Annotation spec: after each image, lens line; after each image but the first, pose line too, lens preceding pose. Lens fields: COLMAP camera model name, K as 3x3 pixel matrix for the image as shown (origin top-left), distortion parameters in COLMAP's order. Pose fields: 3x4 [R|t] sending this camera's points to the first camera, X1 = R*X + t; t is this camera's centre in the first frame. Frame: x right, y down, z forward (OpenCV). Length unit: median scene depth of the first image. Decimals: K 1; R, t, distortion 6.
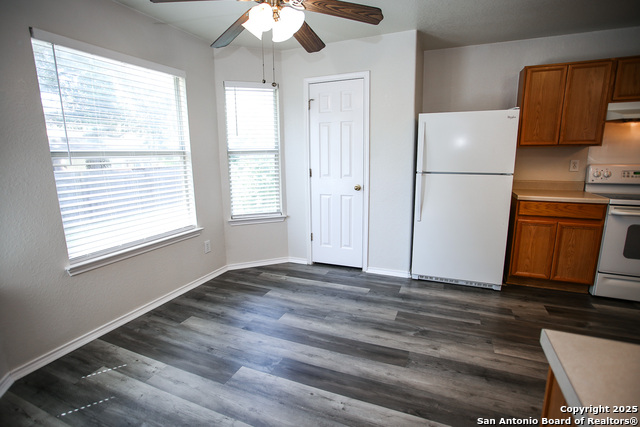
lens RADIAL K [[317.6, 0, 315.4], [0, 317.6, 215.8], [0, 0, 1]] dist [-0.074469, 0.033402]
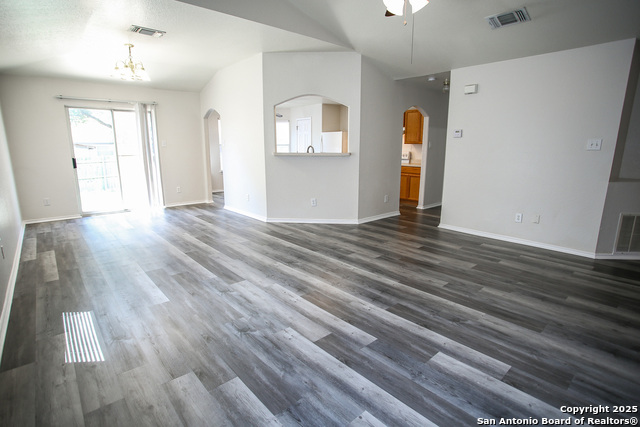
lens RADIAL K [[324.1, 0, 315.4], [0, 324.1, 215.7], [0, 0, 1]] dist [-0.075987, 0.034545]
pose [[0.900569, 0.105590, -0.421695, 1.673047], [-0.096821, 0.994406, 0.042225, 0.330381], [0.423795, 0.002803, 0.905754, -1.784034]]
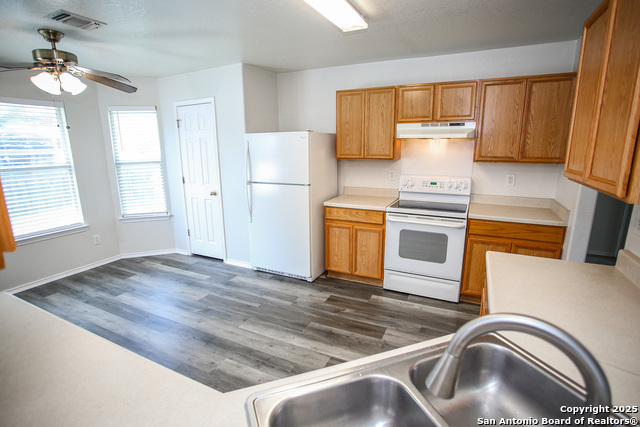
lens RADIAL K [[317.6, 0, 315.4], [0, 317.6, 215.8], [0, 0, 1]] dist [-0.074469, 0.033402]
pose [[0.998447, 0.011857, -0.054430, 0.689224], [-0.010161, 0.999457, 0.031329, -0.051911], [0.054772, -0.030728, 0.998026, -0.209320]]
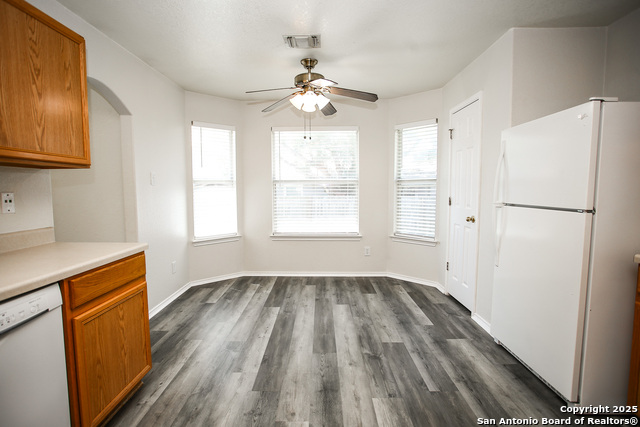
lens RADIAL K [[317.6, 0, 315.4], [0, 317.6, 215.8], [0, 0, 1]] dist [-0.074469, 0.033402]
pose [[0.380292, 0.087619, -0.920707, 0.915325], [-0.176103, 0.984149, 0.020918, -0.045206], [0.907946, 0.154184, 0.389695, 0.297590]]
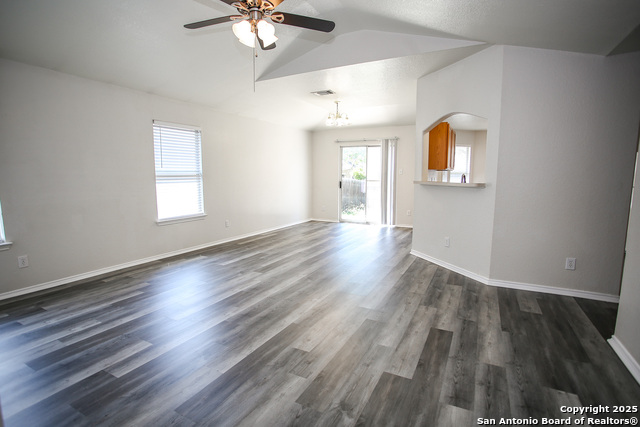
lens RADIAL K [[317.6, 0, 315.4], [0, 317.6, 215.8], [0, 0, 1]] dist [-0.074469, 0.033402]
pose [[-0.084651, 0.139641, -0.986577, 2.377404], [-0.190198, 0.969661, 0.153566, 0.099841], [0.978089, 0.200645, -0.055524, -0.627069]]
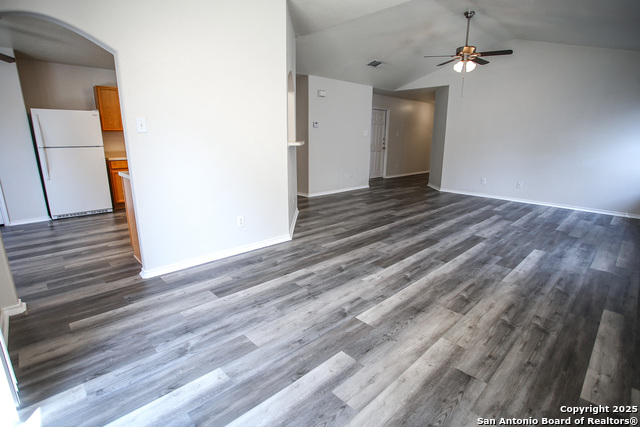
lens RADIAL K [[317.6, 0, 315.4], [0, 317.6, 215.8], [0, 0, 1]] dist [-0.074469, 0.033402]
pose [[0.399332, -0.208897, 0.892690, -0.556210], [0.164949, 0.974177, 0.154178, 0.185634], [-0.901846, 0.085680, 0.423477, -0.844536]]
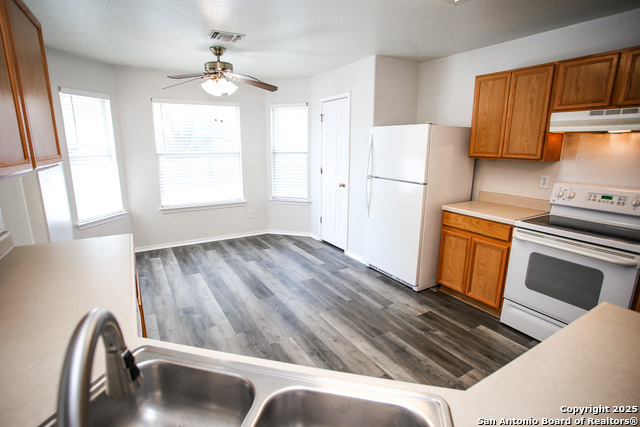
lens RADIAL K [[317.6, 0, 315.4], [0, 317.6, 215.8], [0, 0, 1]] dist [-0.074469, 0.033402]
pose [[0.809343, 0.145447, -0.569042, 0.912426], [-0.125044, 0.989311, 0.075019, -0.057392], [0.573871, 0.010439, 0.818879, -0.098045]]
